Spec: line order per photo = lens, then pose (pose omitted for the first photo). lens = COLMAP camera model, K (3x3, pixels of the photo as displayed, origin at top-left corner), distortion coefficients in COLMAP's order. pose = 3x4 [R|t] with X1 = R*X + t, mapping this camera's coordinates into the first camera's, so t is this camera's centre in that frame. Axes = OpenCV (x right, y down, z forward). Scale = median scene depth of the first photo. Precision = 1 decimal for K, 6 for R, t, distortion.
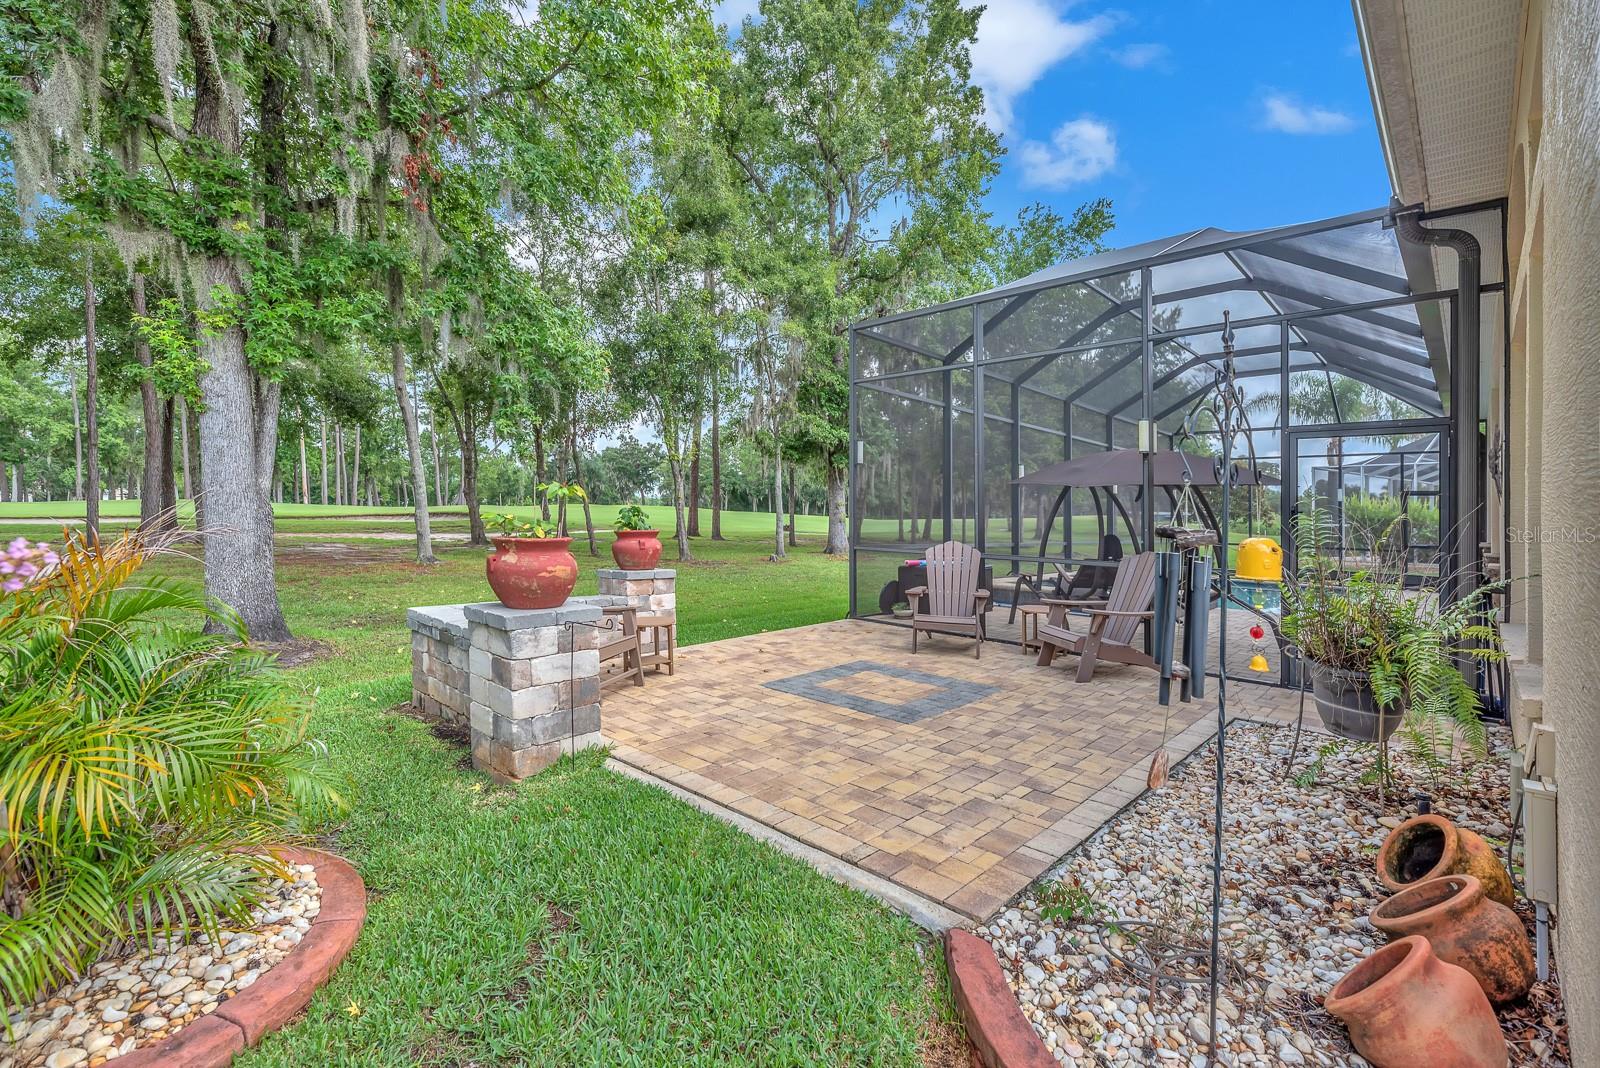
lens RADIAL K [[678.7, 0, 799.9], [0, 678.7, 516.9], [0, 0, 1]] dist [0.000784, 0.000055]
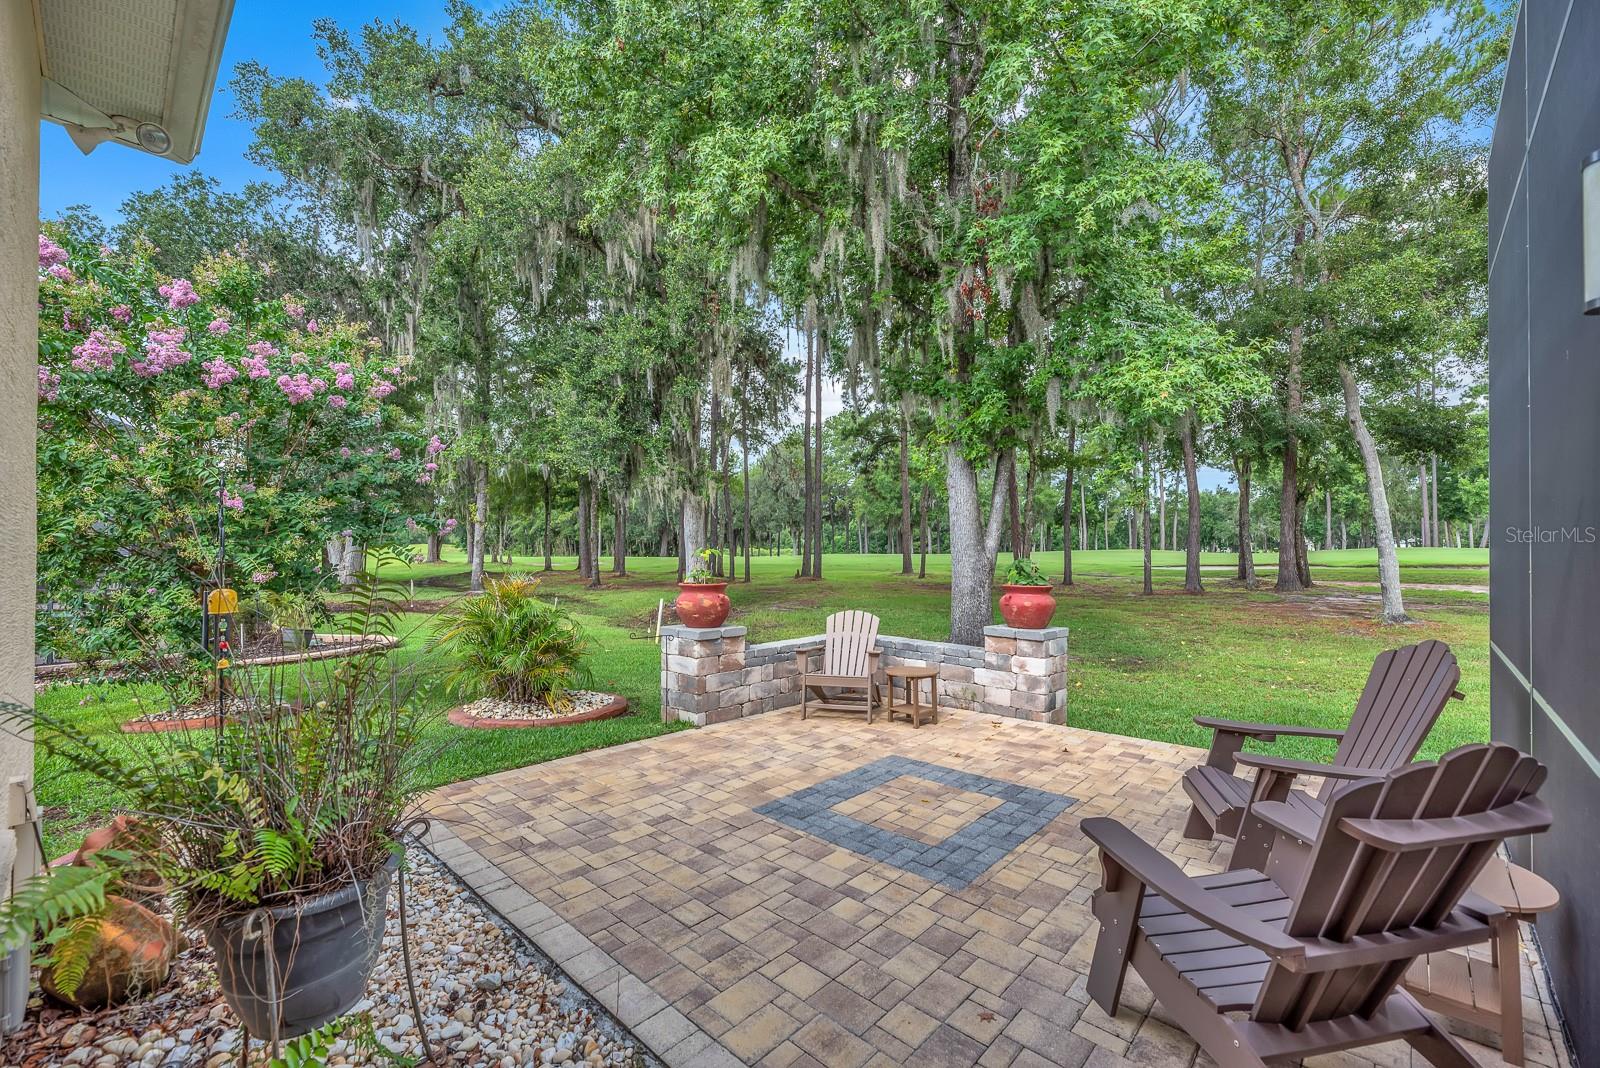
lens RADIAL K [[656.0, 0, 792.3], [0, 656.0, 557.8], [0, 0, 1]] dist [-0.001948, -0.000240]
pose [[0.018813, -0.009278, -0.999780, 1.040711], [-0.000295, 0.999957, -0.009285, -0.014591], [0.999823, 0.000469, 0.018810, 1.063588]]
